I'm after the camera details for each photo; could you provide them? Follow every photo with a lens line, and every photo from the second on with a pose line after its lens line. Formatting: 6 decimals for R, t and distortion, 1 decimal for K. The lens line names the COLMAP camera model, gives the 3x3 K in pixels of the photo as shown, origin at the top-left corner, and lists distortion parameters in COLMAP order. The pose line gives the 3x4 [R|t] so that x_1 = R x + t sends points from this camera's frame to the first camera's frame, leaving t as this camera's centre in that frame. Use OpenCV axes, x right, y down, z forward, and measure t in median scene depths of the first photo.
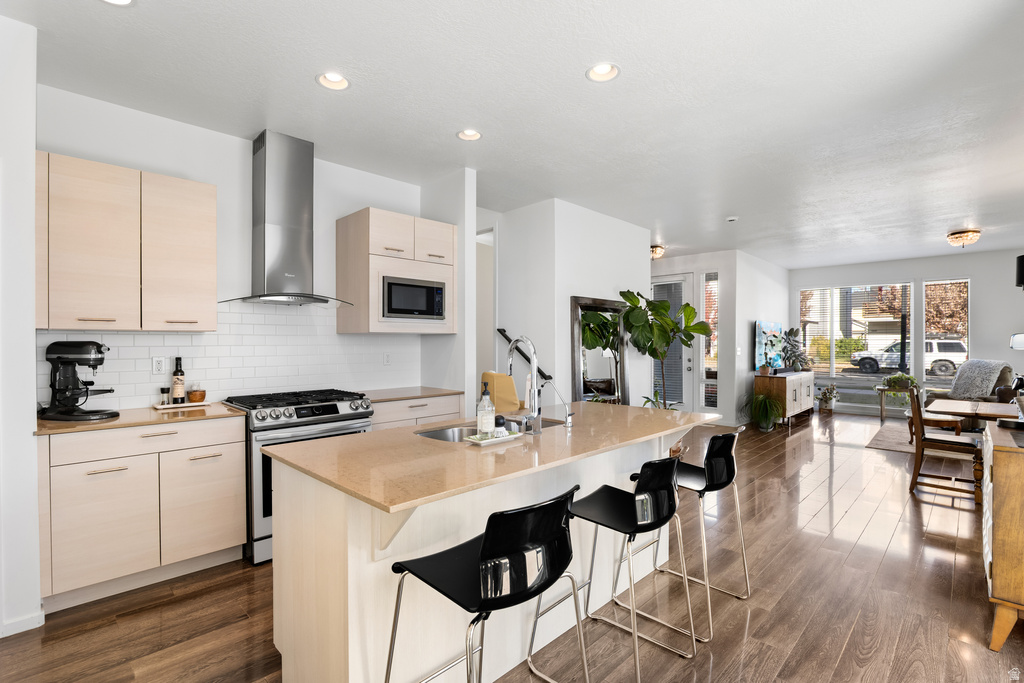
lens RADIAL K [[467.4, 0, 510.6], [0, 467.4, 350.8], [0, 0, 1]] dist [-0.019774, 0.000106]
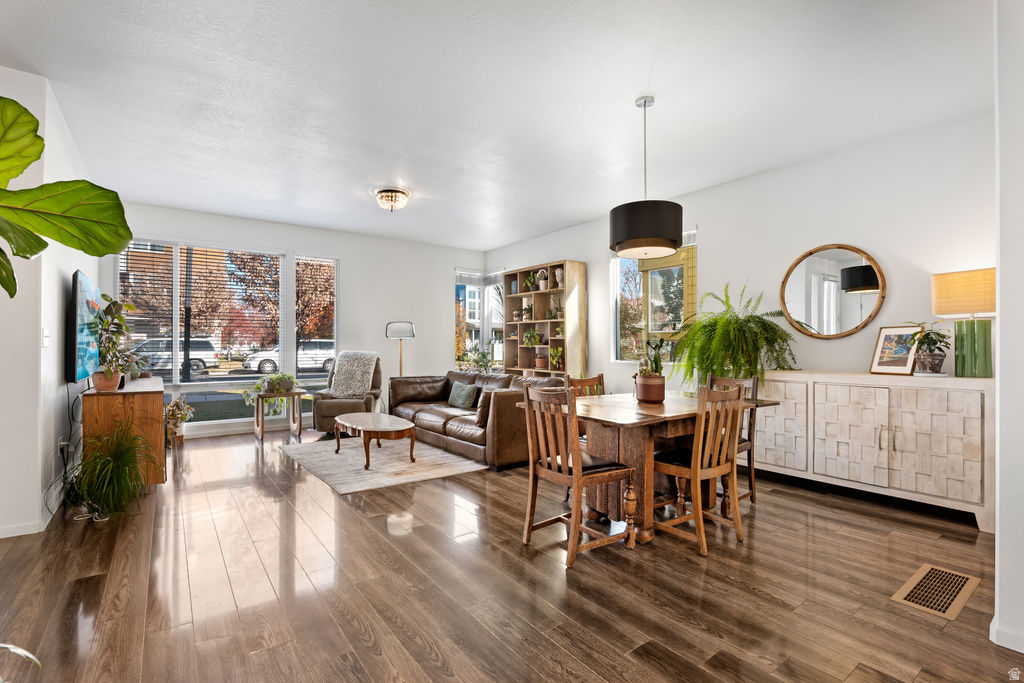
lens RADIAL K [[469.7, 0, 506.2], [0, 469.7, 340.2], [0, 0, 1]] dist [-0.000125, -0.000196]
pose [[0.150146, 0.010714, 0.988606, 0.133006], [0.017459, 0.999757, -0.013486, 0.013192], [-0.988510, 0.019285, 0.149922, 0.467552]]
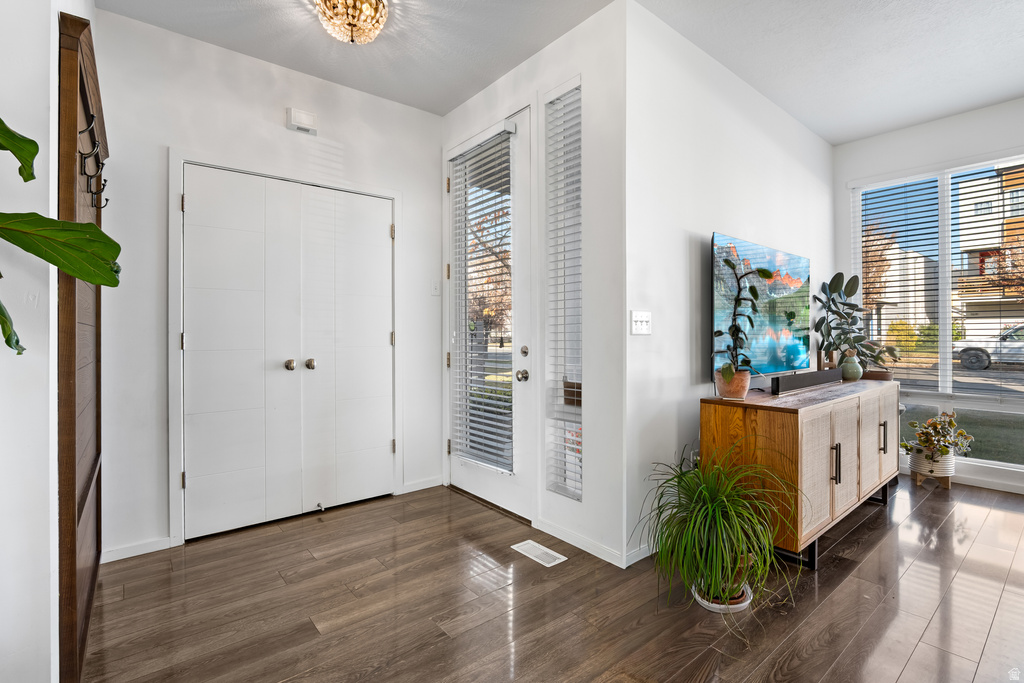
lens RADIAL K [[473.1, 0, 514.6], [0, 473.1, 336.6], [0, 0, 1]] dist [-0.022164, 0.000375]
pose [[0.994979, -0.003561, -0.100023, 0.369905], [0.002311, 0.999918, -0.012608, 0.012058], [0.100059, 0.012313, 0.994905, 0.571813]]
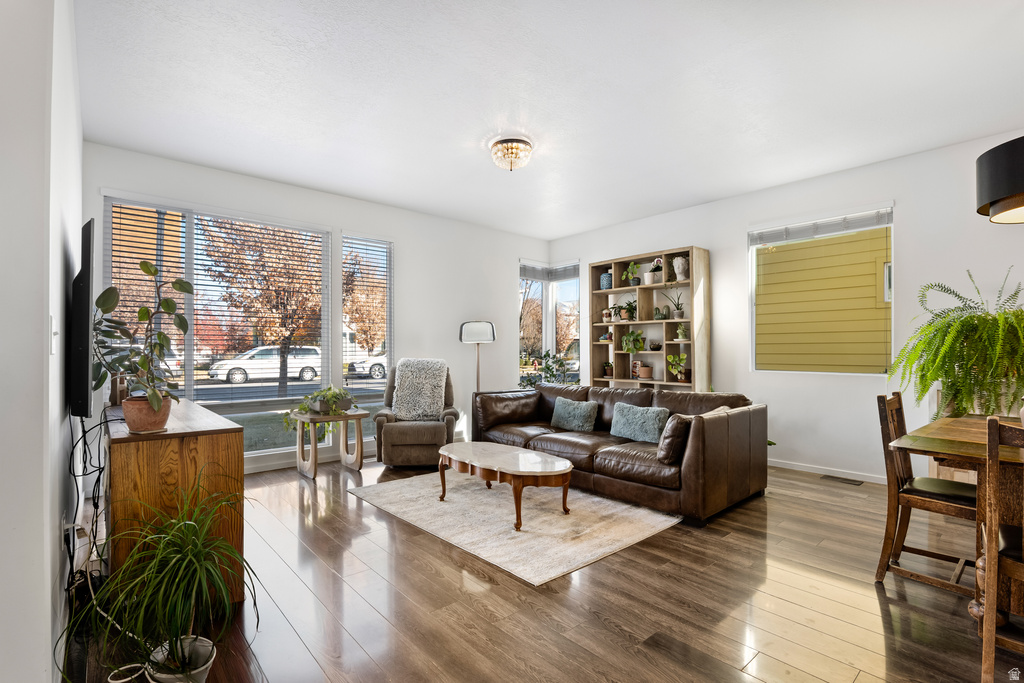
lens RADIAL K [[467.4, 0, 510.6], [0, 467.4, 350.8], [0, 0, 1]] dist [-0.019774, 0.000106]
pose [[0.052926, 0.002490, 0.998595, 0.259302], [0.018481, 0.999823, -0.003473, 0.010479], [-0.998427, 0.018639, 0.052871, 0.669721]]
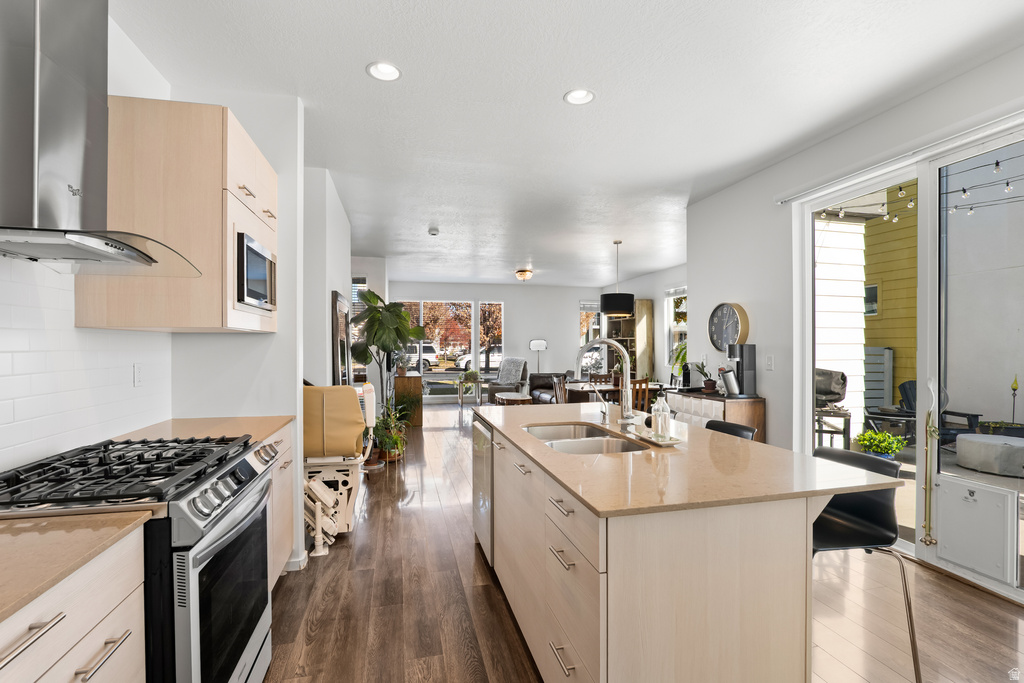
lens RADIAL K [[481.5, 0, 515.9], [0, 481.5, 338.2], [0, 0, 1]] dist [-0.011654, 0.000248]
pose [[0.512388, 0.012437, 0.858664, -0.244810], [0.017518, 0.999536, -0.024931, -0.002387], [-0.858576, 0.027816, 0.511932, 0.160728]]
